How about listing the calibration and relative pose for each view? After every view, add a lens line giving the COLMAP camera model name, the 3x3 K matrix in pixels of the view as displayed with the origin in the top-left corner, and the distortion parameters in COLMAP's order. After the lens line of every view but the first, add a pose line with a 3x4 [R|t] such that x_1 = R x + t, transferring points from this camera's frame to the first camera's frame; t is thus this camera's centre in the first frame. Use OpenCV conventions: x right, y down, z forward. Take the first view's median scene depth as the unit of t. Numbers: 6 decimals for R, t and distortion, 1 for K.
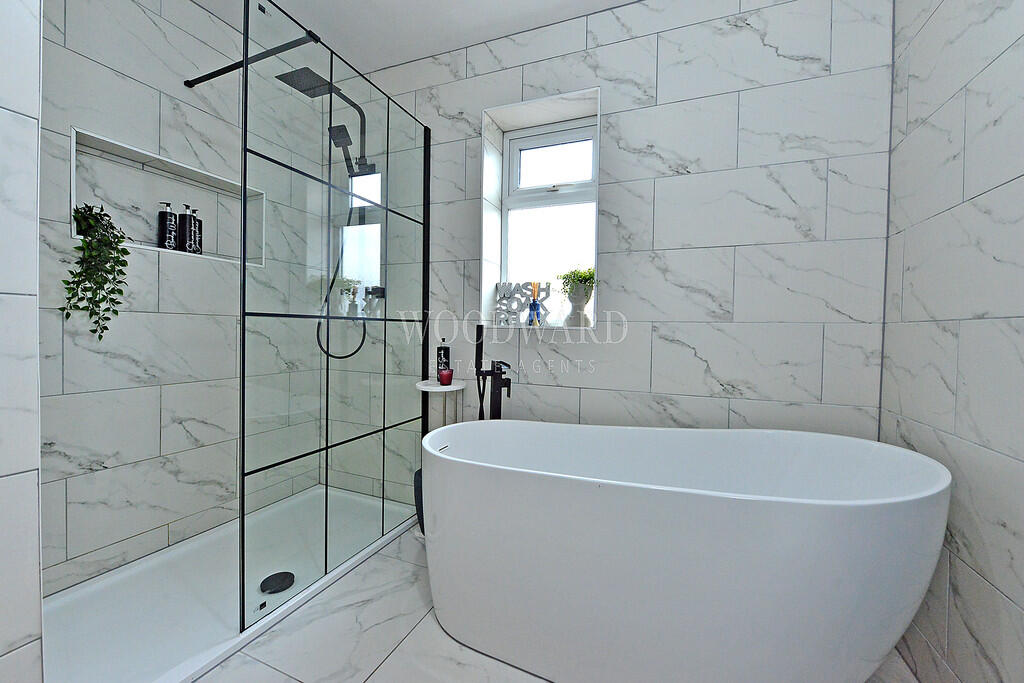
lens RADIAL K [[412.7, 0, 512.0], [0, 412.7, 341.5], [0, 0, 1]] dist [-0.005432, -0.000031]
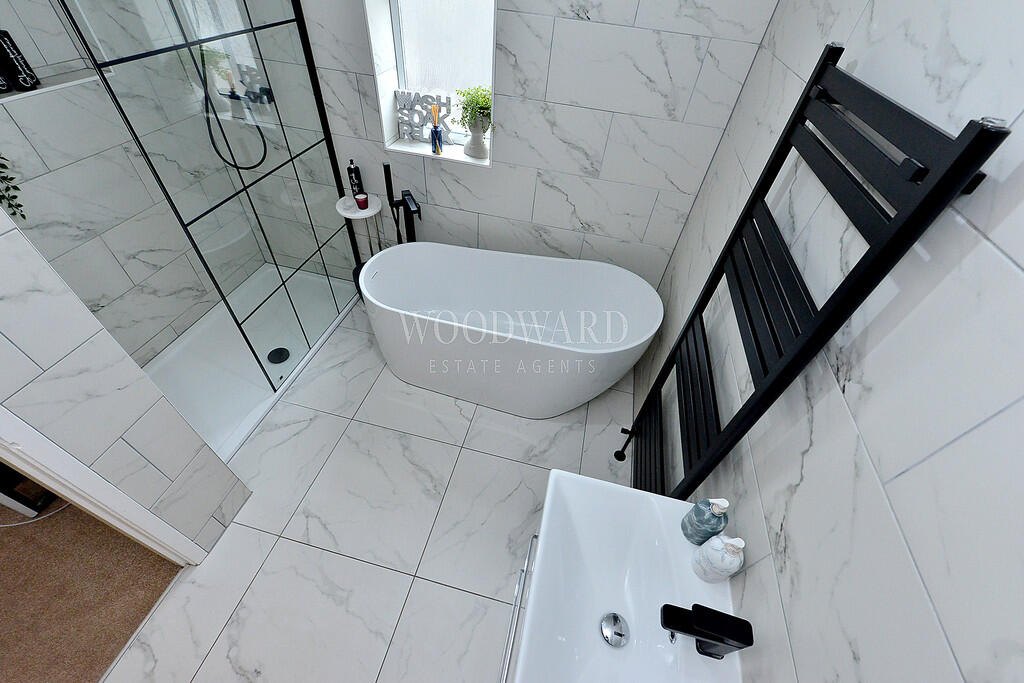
lens RADIAL K [[415.0, 0, 512.0], [0, 415.0, 341.5], [0, 0, 1]] dist [-0.002049, -0.000808]
pose [[0.985091, -0.079173, 0.152730, 0.044700], [-0.052819, 0.705724, 0.706516, -0.497836], [-0.163722, -0.704050, 0.691020, -0.142846]]
